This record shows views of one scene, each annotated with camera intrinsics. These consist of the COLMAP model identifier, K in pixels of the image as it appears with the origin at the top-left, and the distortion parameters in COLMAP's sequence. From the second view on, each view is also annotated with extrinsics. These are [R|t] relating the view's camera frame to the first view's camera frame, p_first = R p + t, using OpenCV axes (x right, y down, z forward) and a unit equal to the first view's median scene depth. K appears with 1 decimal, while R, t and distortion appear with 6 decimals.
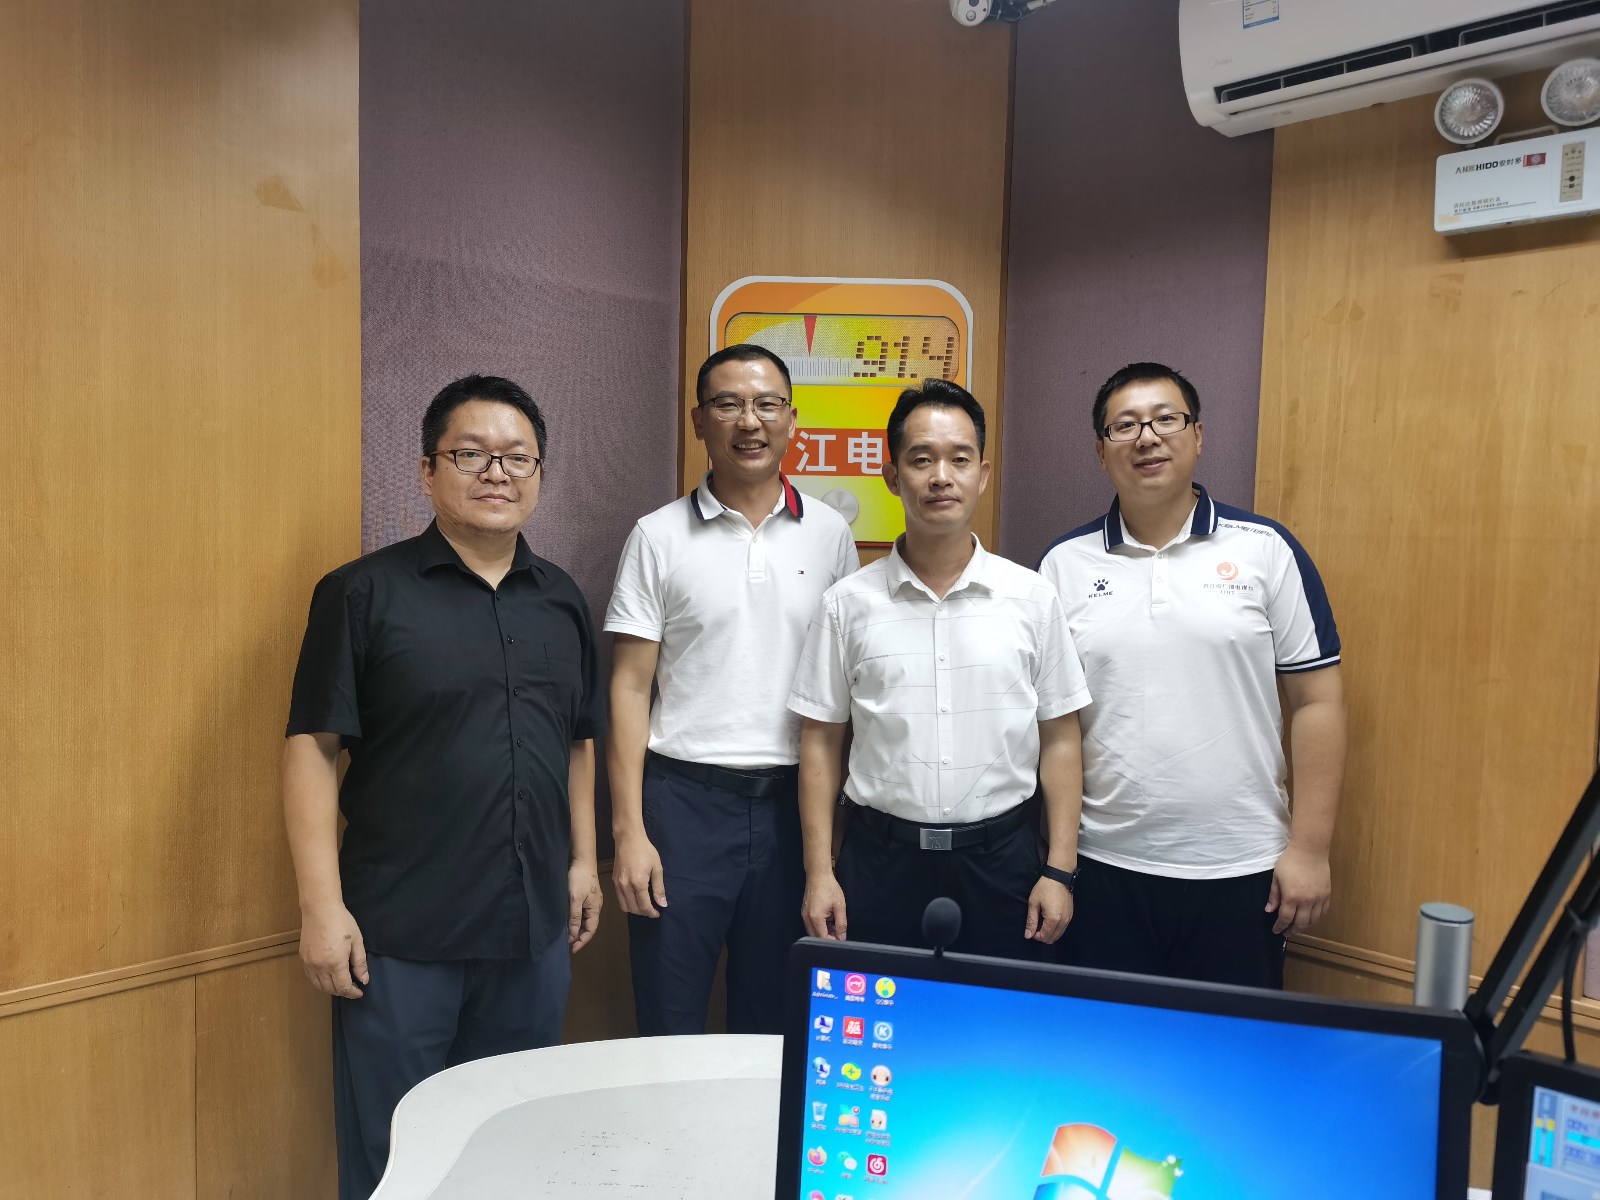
lens RADIAL K [[1255.2, 0, 800.0], [0, 1255.2, 606.8], [0, 0, 1]] dist [0.003779, -0.031689]
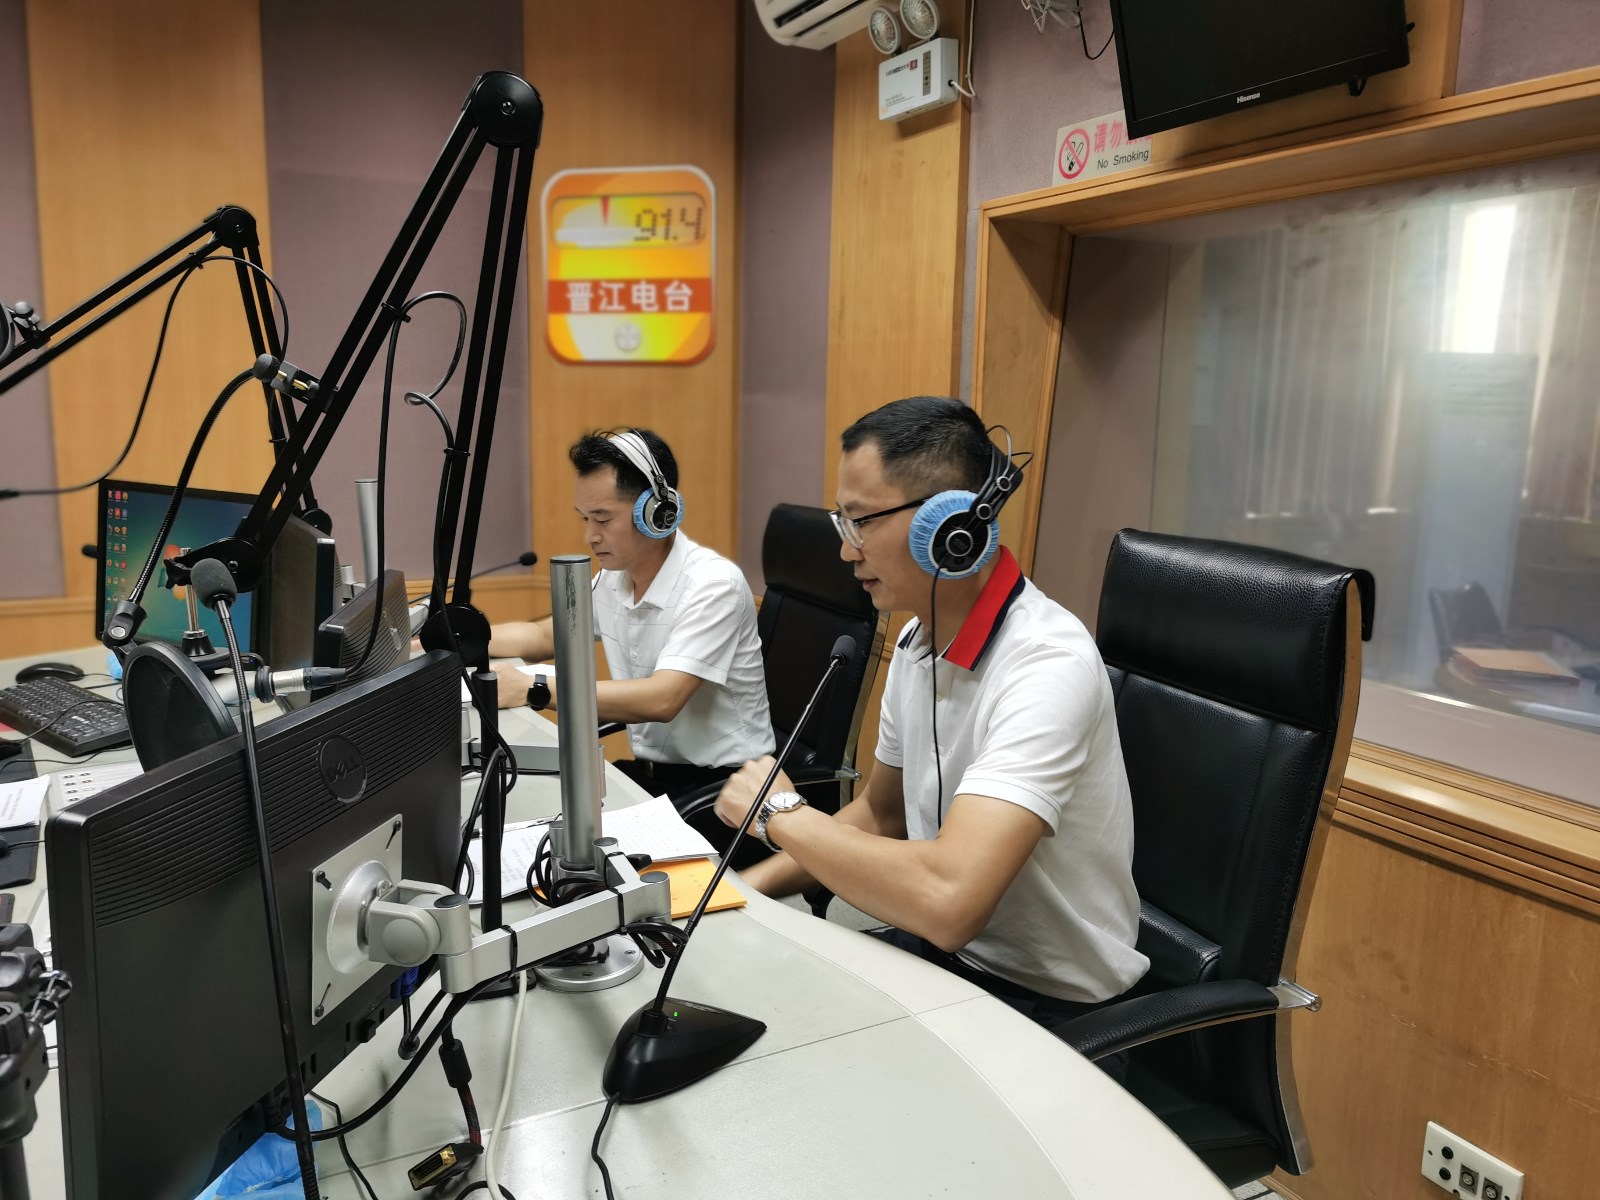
lens RADIAL K [[1255.2, 0, 802.5], [0, 1255.2, 606.5], [0, 0, 1]] dist [0.003779, -0.031689]
pose [[0.953683, 0.045661, -0.297328, 0.663530], [-0.014744, 0.994320, 0.105405, 0.073225], [0.300452, -0.096139, 0.948939, -0.316930]]
